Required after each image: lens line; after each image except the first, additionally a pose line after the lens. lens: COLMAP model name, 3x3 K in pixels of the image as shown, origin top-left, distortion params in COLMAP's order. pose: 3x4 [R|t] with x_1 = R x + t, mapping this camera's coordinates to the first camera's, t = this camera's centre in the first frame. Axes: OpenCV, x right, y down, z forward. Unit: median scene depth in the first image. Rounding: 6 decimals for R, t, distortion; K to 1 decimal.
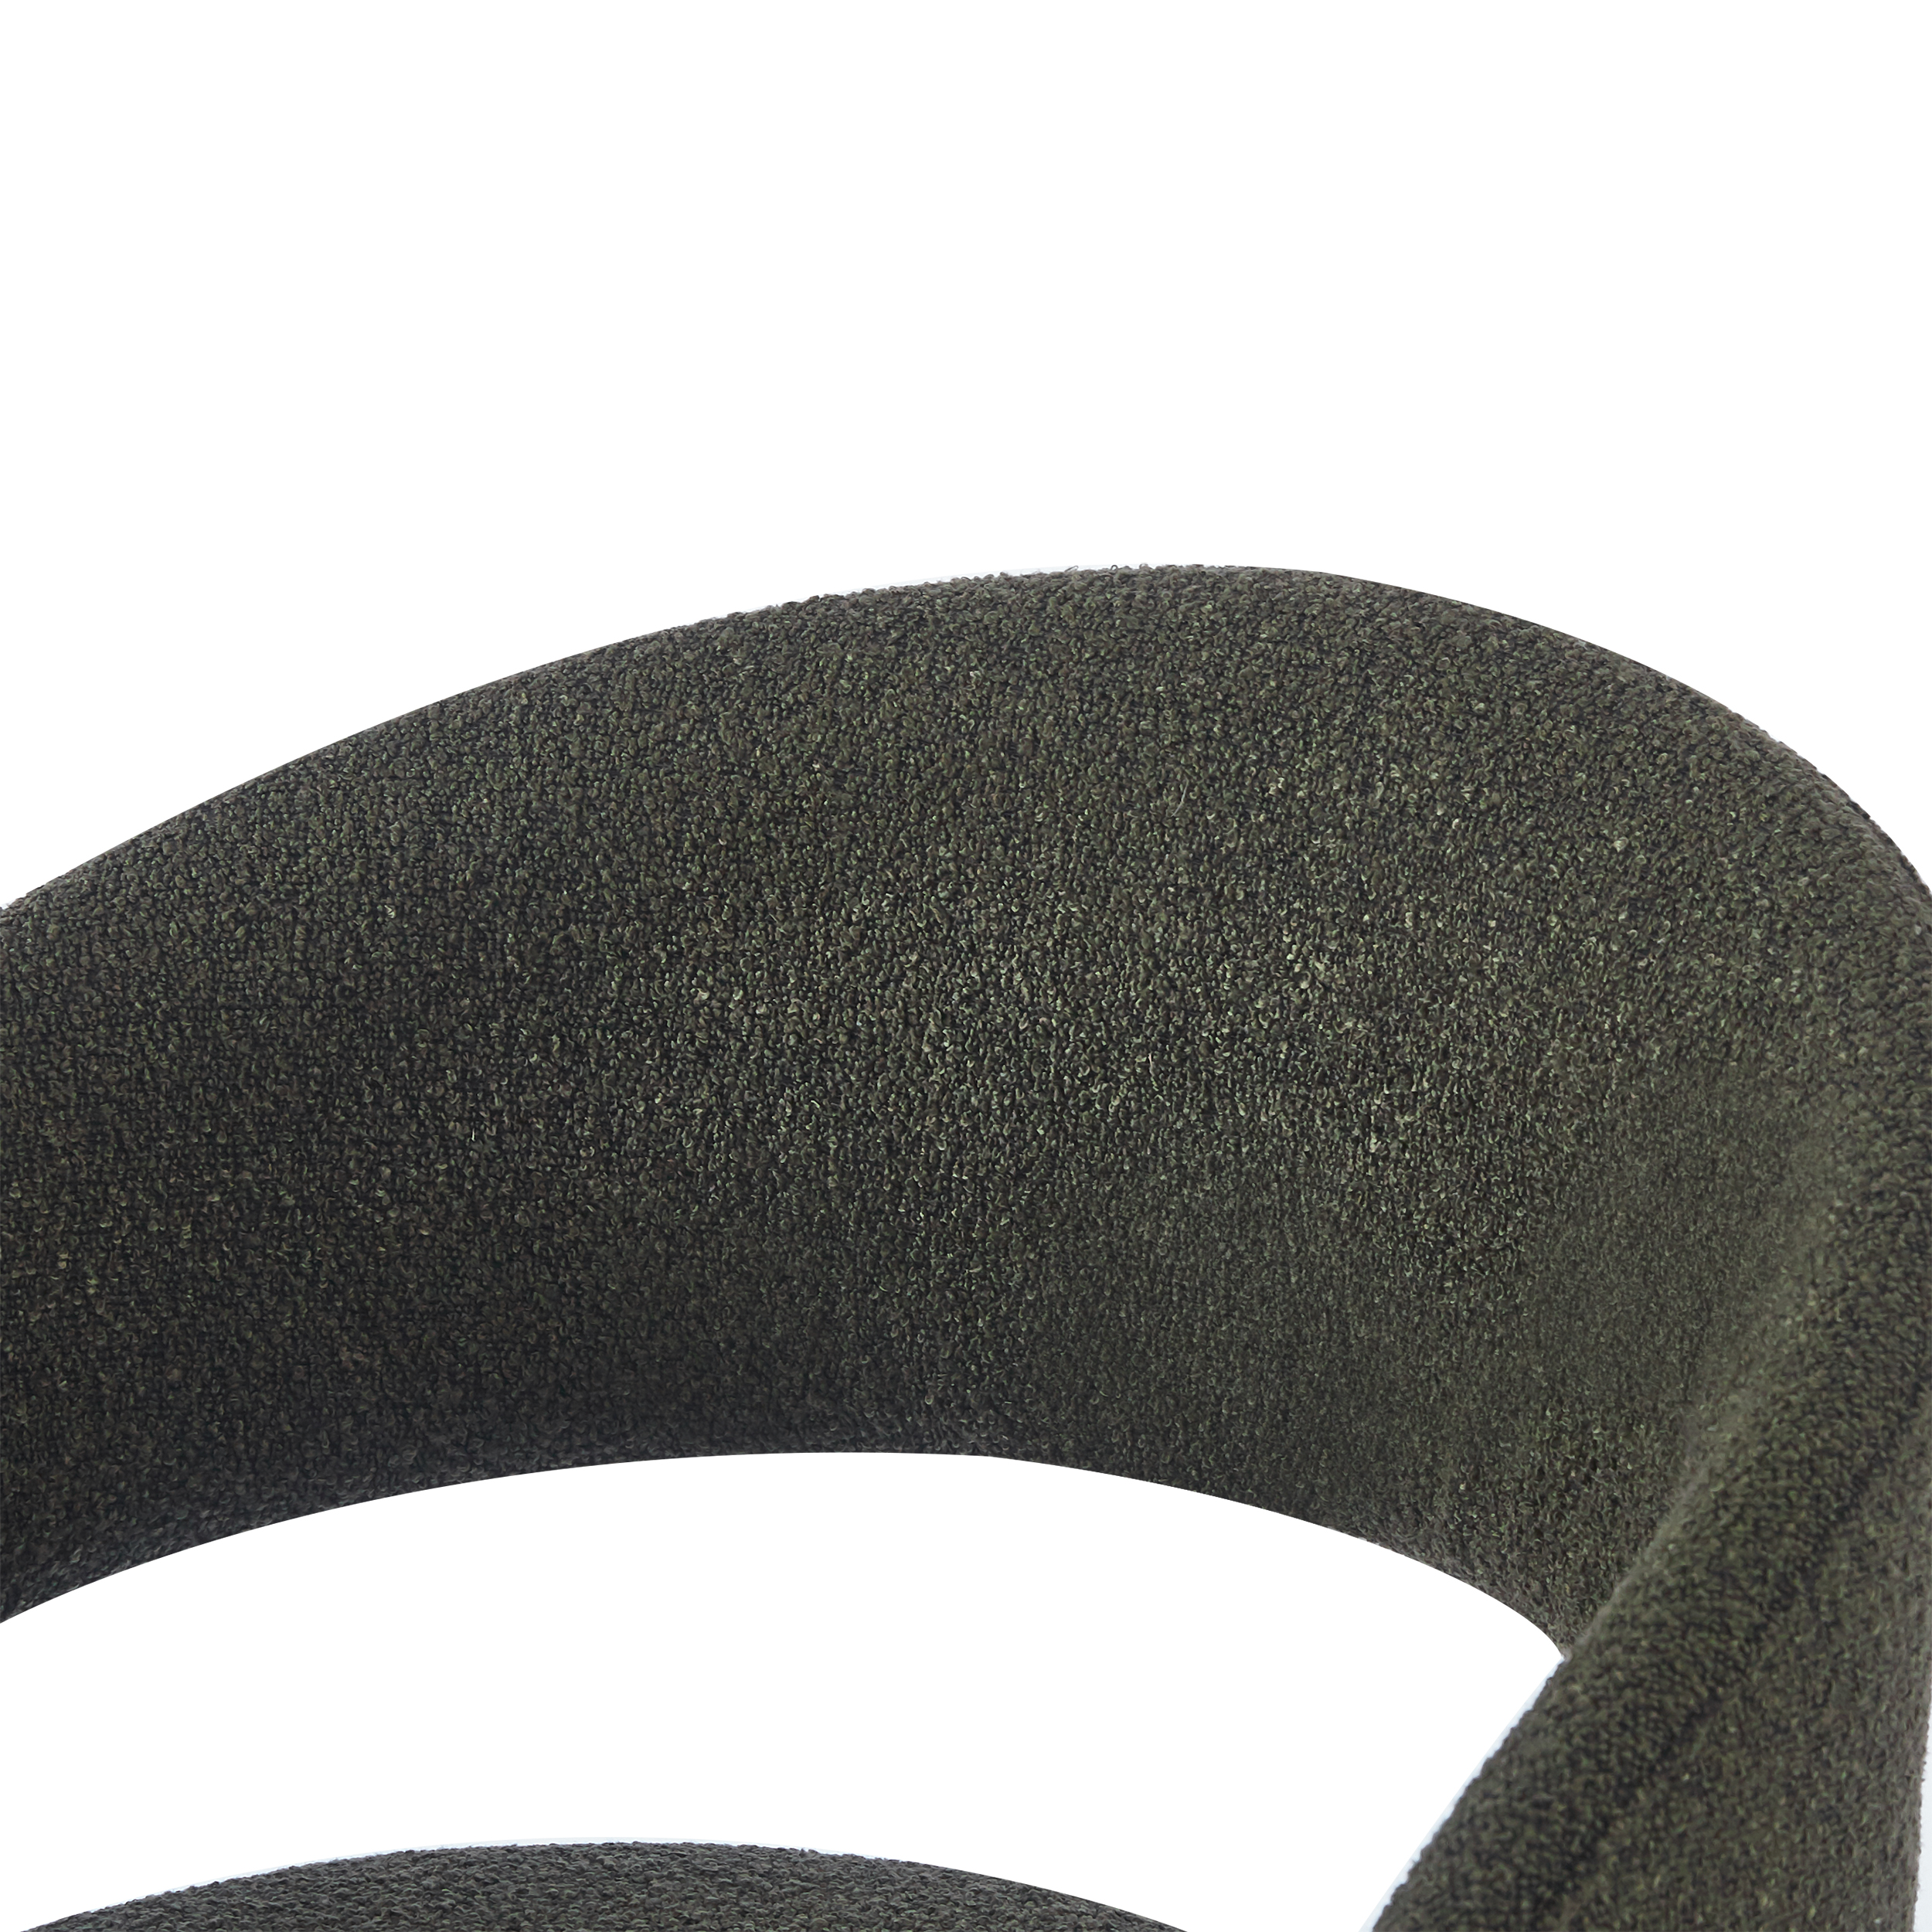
lens RADIAL K [[10537.4, 0, 967.4], [0, 10537.4, 967.4], [0, 0, 1]] dist [-0.008762, 0.000000]
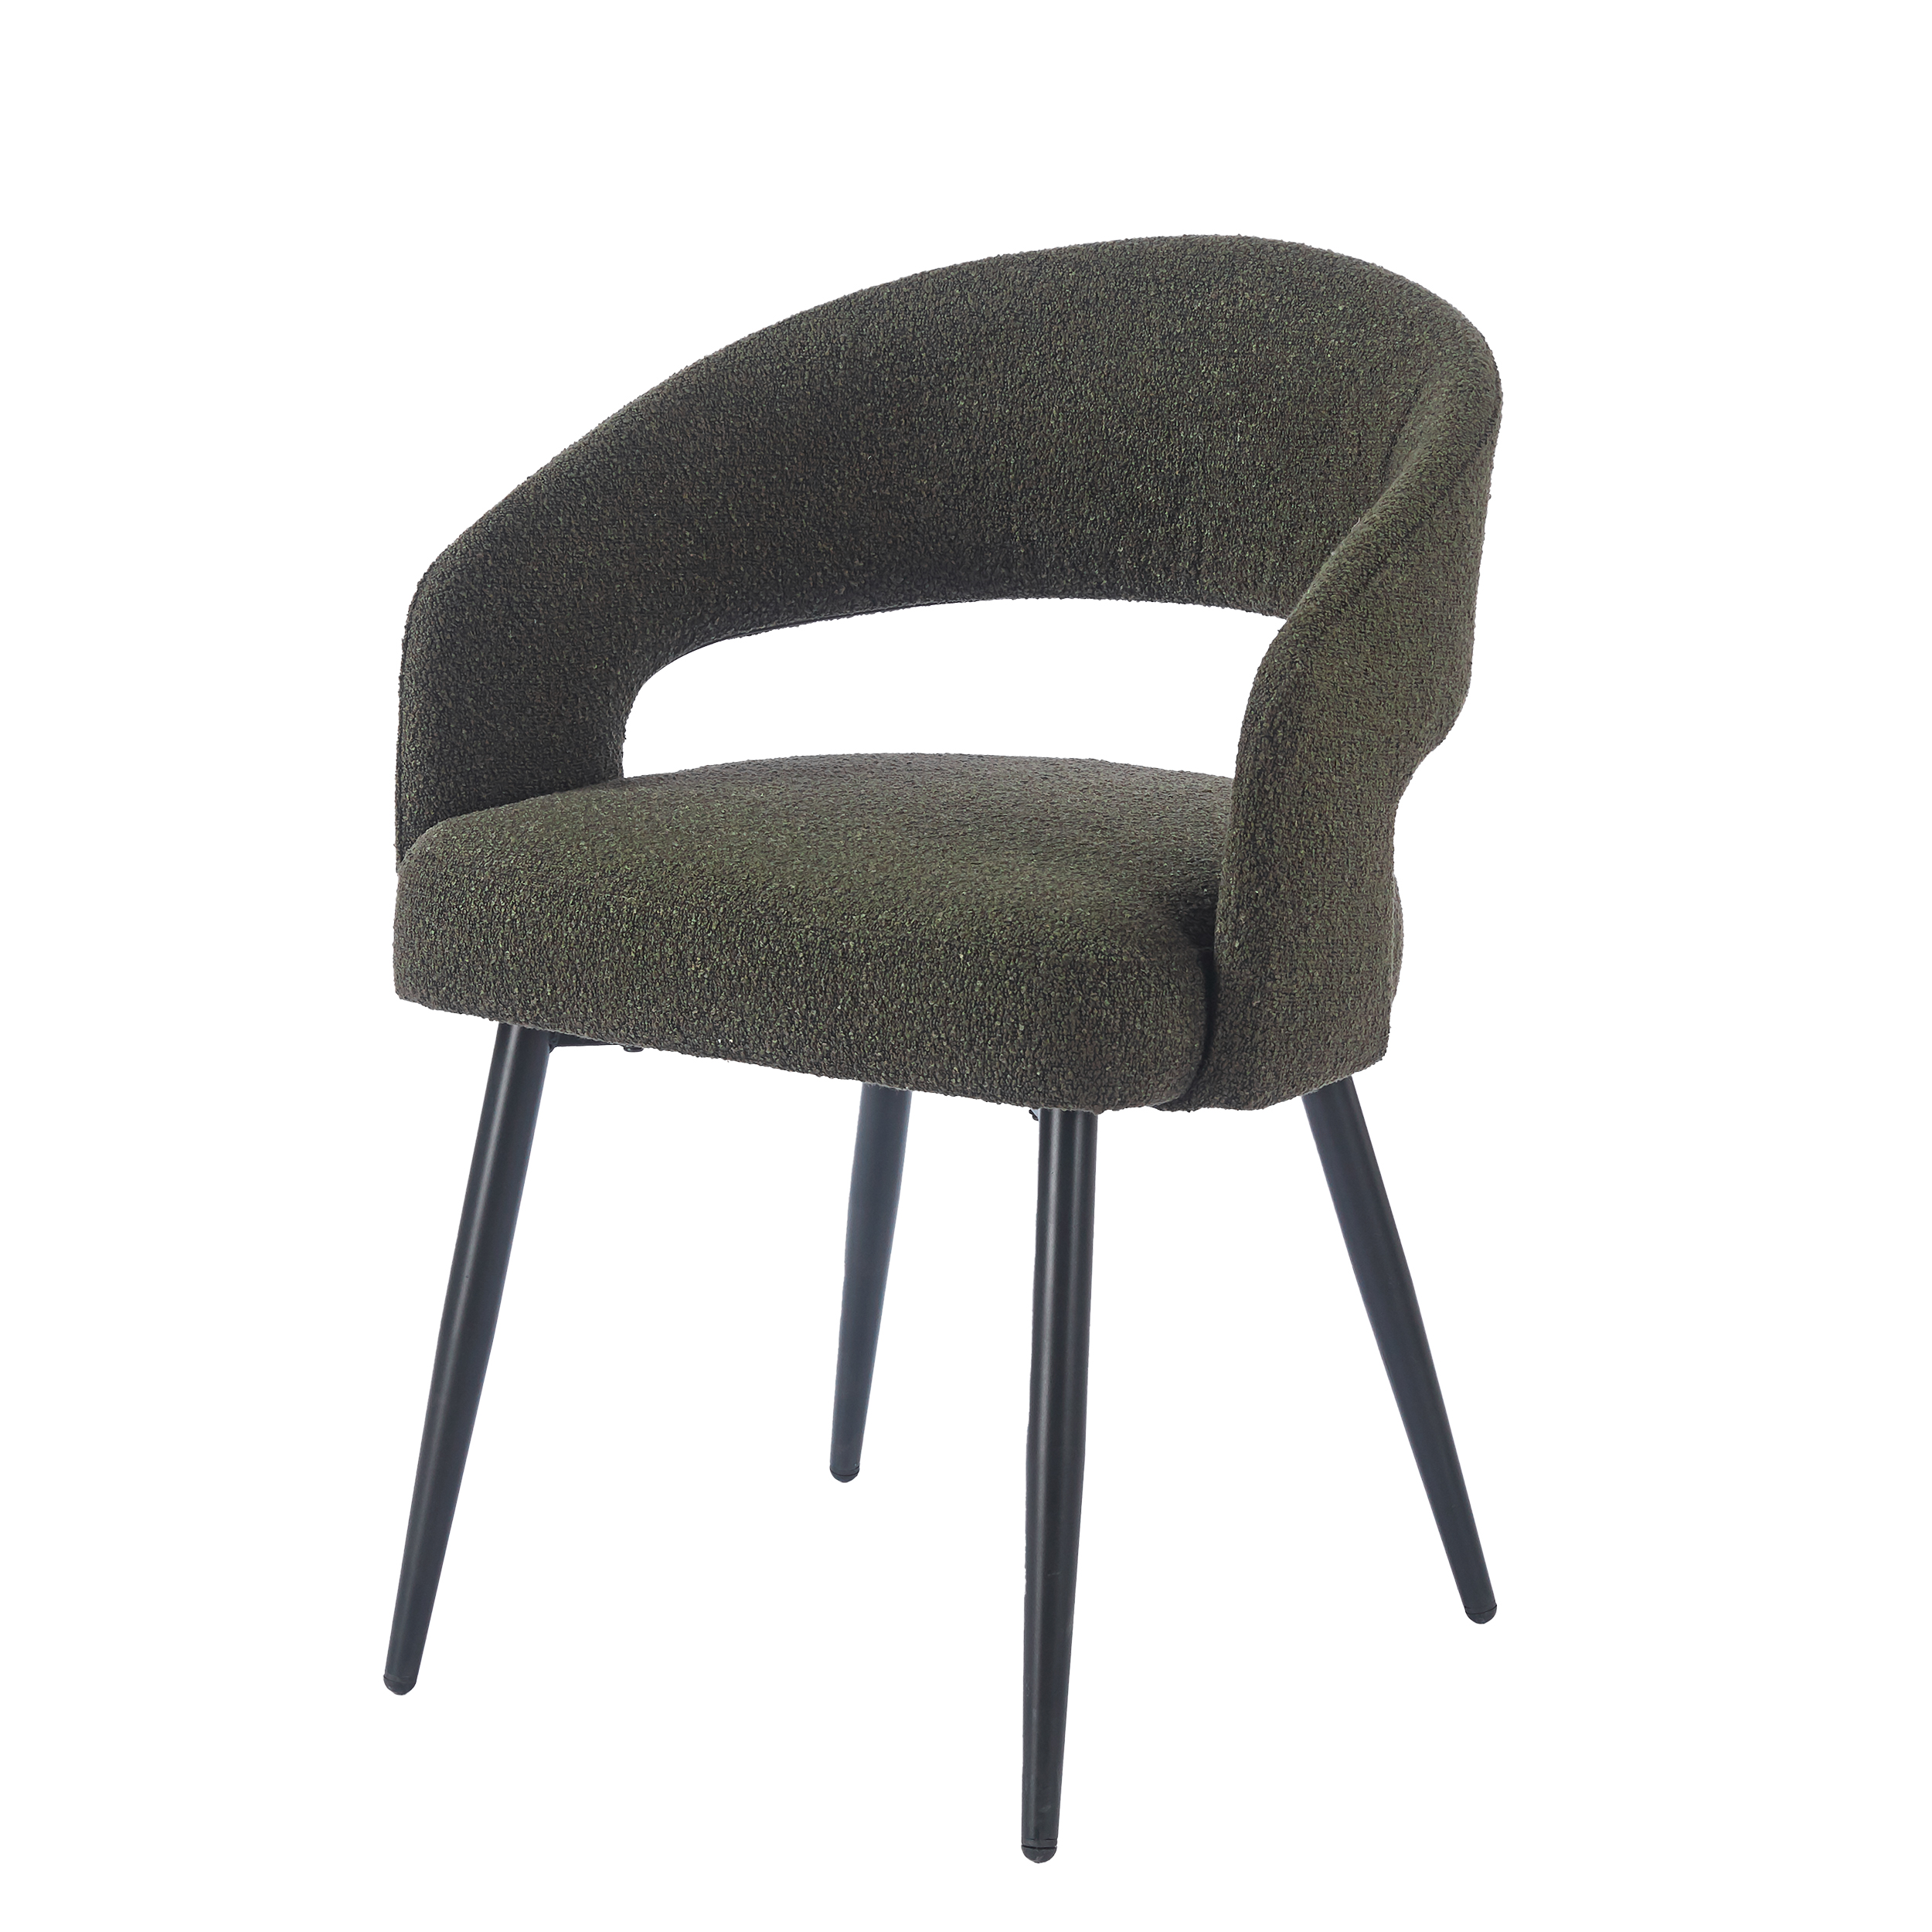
lens RADIAL K [[10537.4, 0, 964.4], [0, 10537.4, 966.3], [0, 0, 1]] dist [-0.008762, 0.000000]
pose [[0.993261, 0.006370, 0.115725, -0.320803], [0.006087, 0.994244, -0.106971, 0.413640], [-0.115740, 0.106954, 0.987504, -1.511916]]
